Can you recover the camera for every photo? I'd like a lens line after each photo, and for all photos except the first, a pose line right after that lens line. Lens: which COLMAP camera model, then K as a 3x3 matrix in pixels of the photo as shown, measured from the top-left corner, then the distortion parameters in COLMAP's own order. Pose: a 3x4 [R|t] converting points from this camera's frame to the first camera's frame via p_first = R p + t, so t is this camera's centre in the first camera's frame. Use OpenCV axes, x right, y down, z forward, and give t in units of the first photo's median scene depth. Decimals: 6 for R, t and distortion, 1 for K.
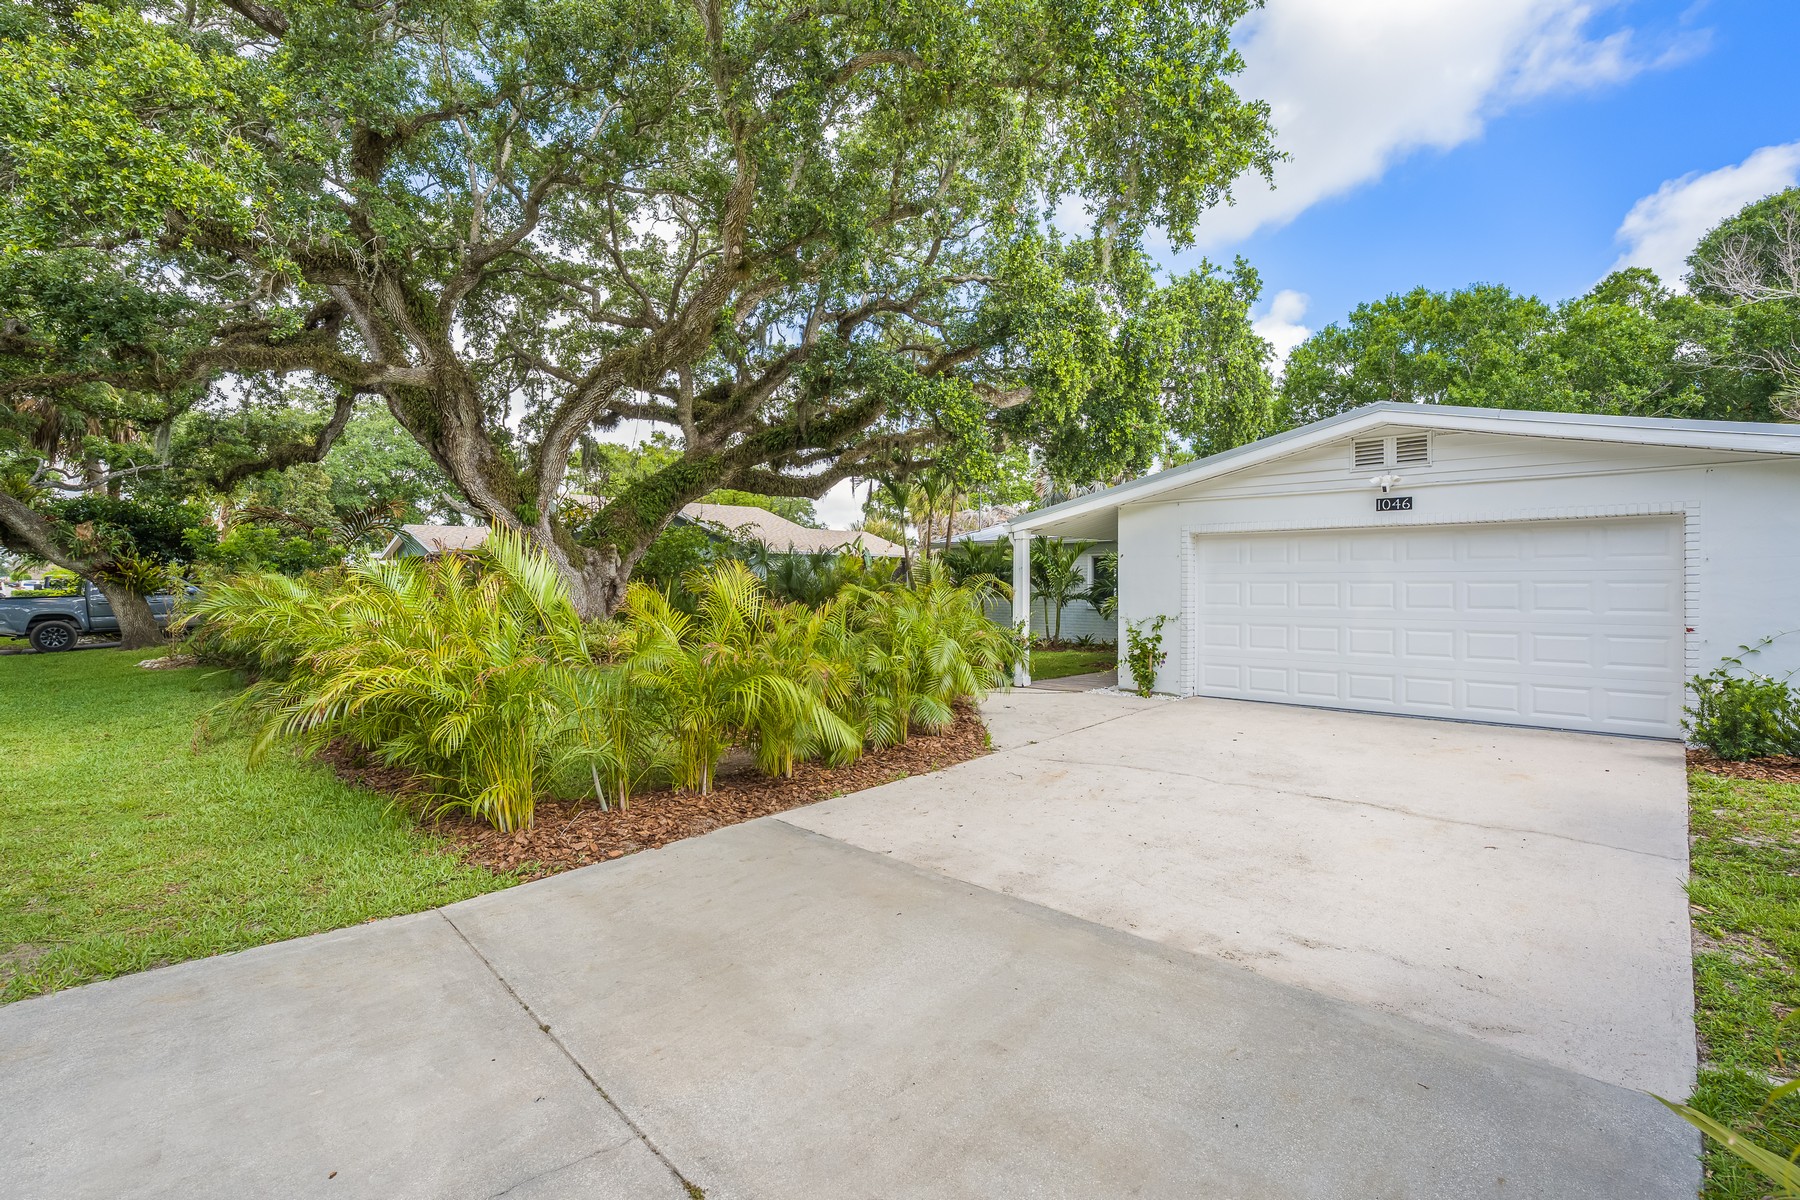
lens RADIAL K [[820.9, 0, 900.0], [0, 820.9, 600.0], [0, 0, 1]] dist [-0.052632, 0.000240]
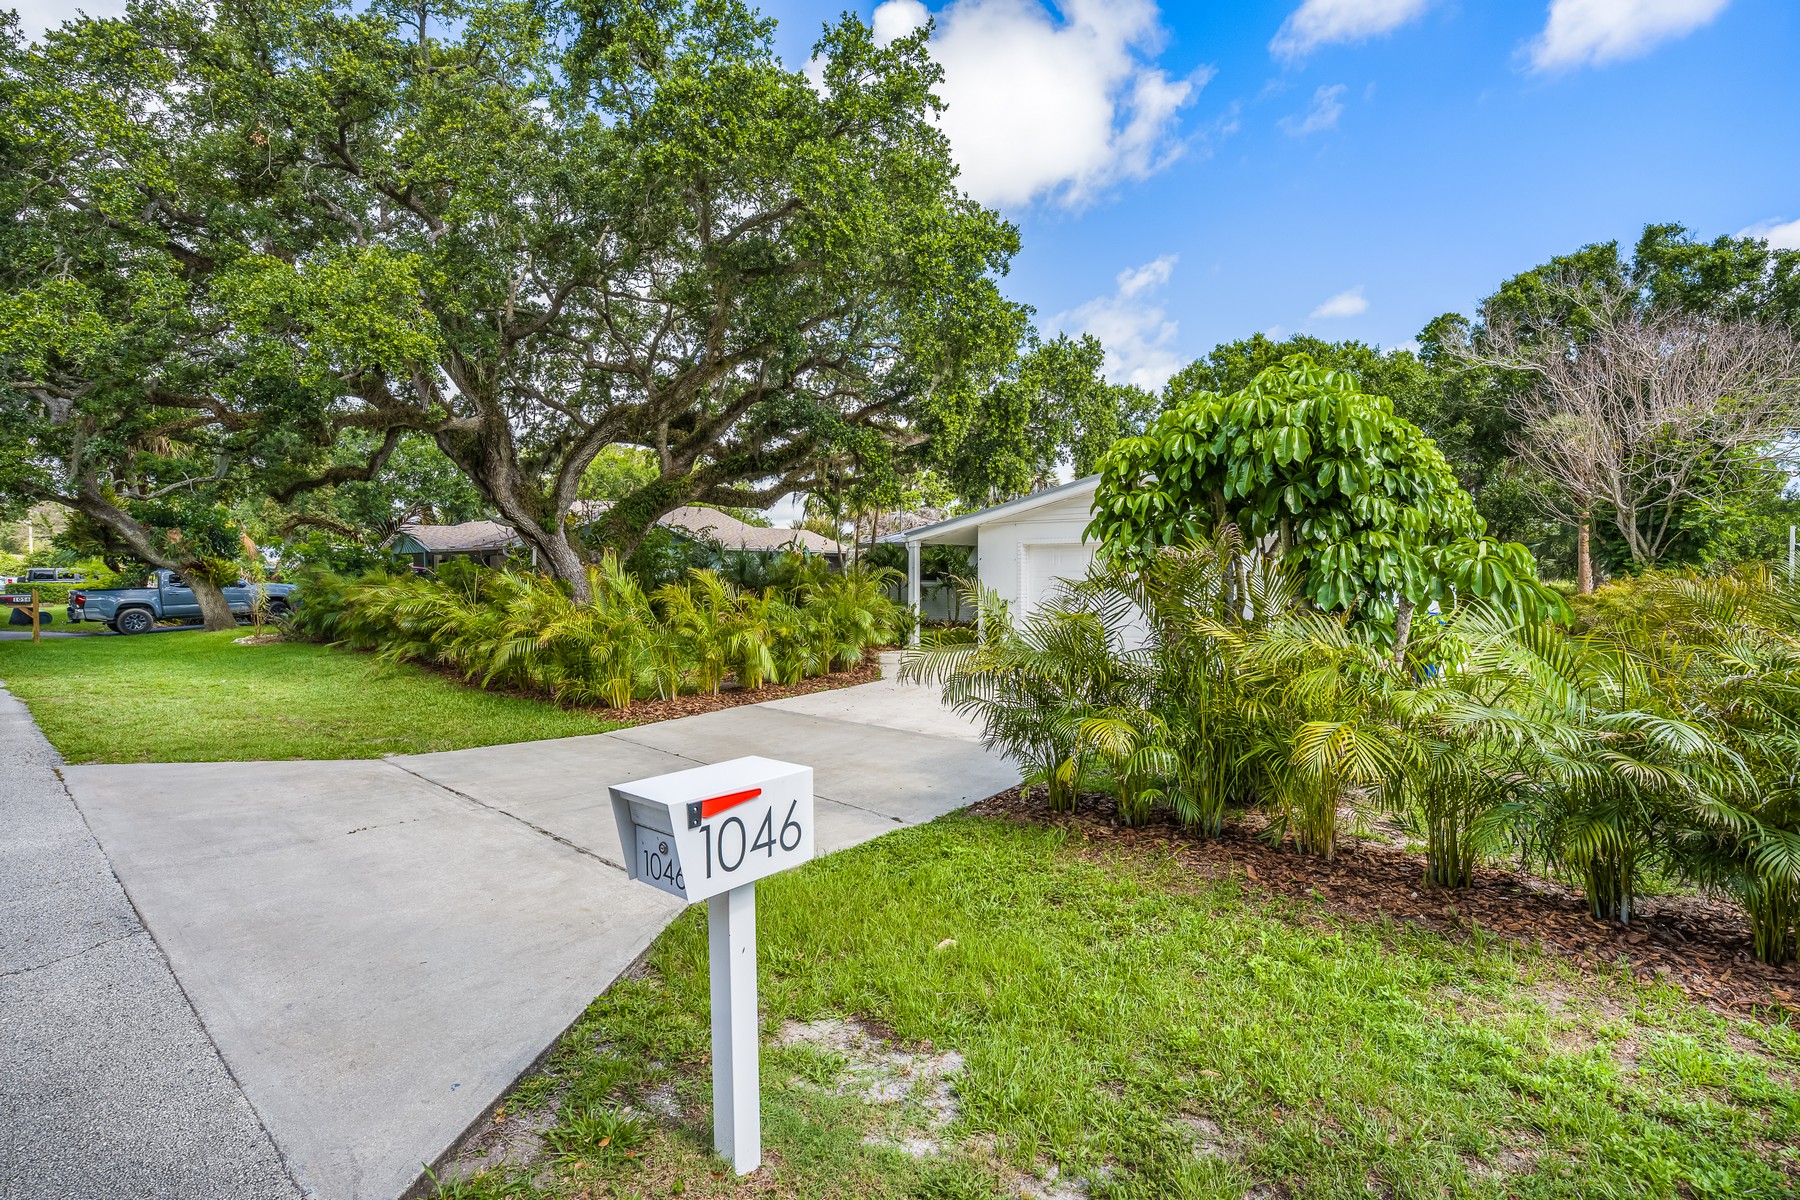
lens RADIAL K [[820.9, 0, 900.0], [0, 820.9, 600.0], [0, 0, 1]] dist [-0.052632, 0.000240]
pose [[0.997522, -0.002569, 0.070302, 0.016575], [0.001813, 0.999940, 0.010816, 0.002420], [-0.070326, -0.010662, 0.997467, -0.318256]]
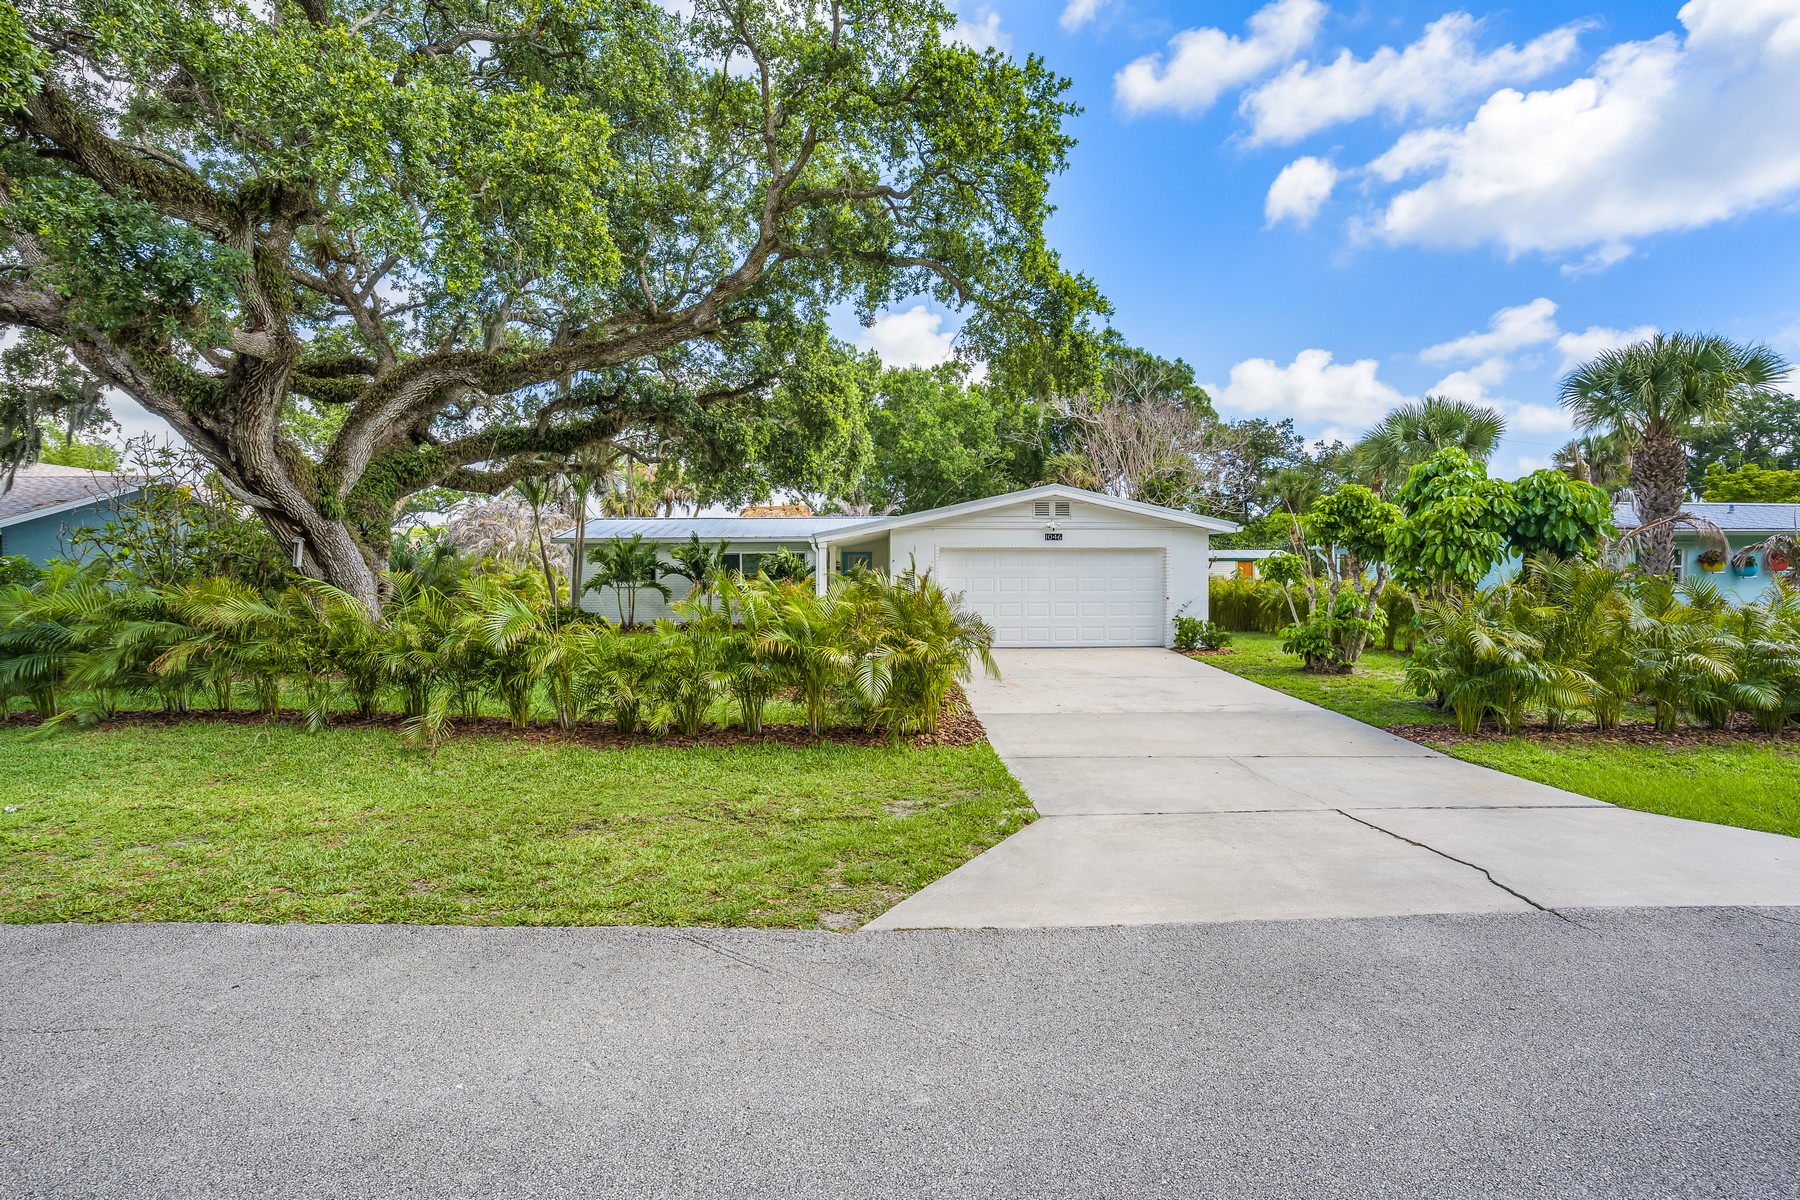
lens RADIAL K [[820.9, 0, 900.0], [0, 820.9, 600.0], [0, 0, 1]] dist [-0.052632, 0.000240]
pose [[0.680856, -0.030816, 0.731769, -0.587469], [0.018853, 0.999521, 0.024550, -0.013153], [-0.732175, -0.002919, 0.681110, -0.034043]]
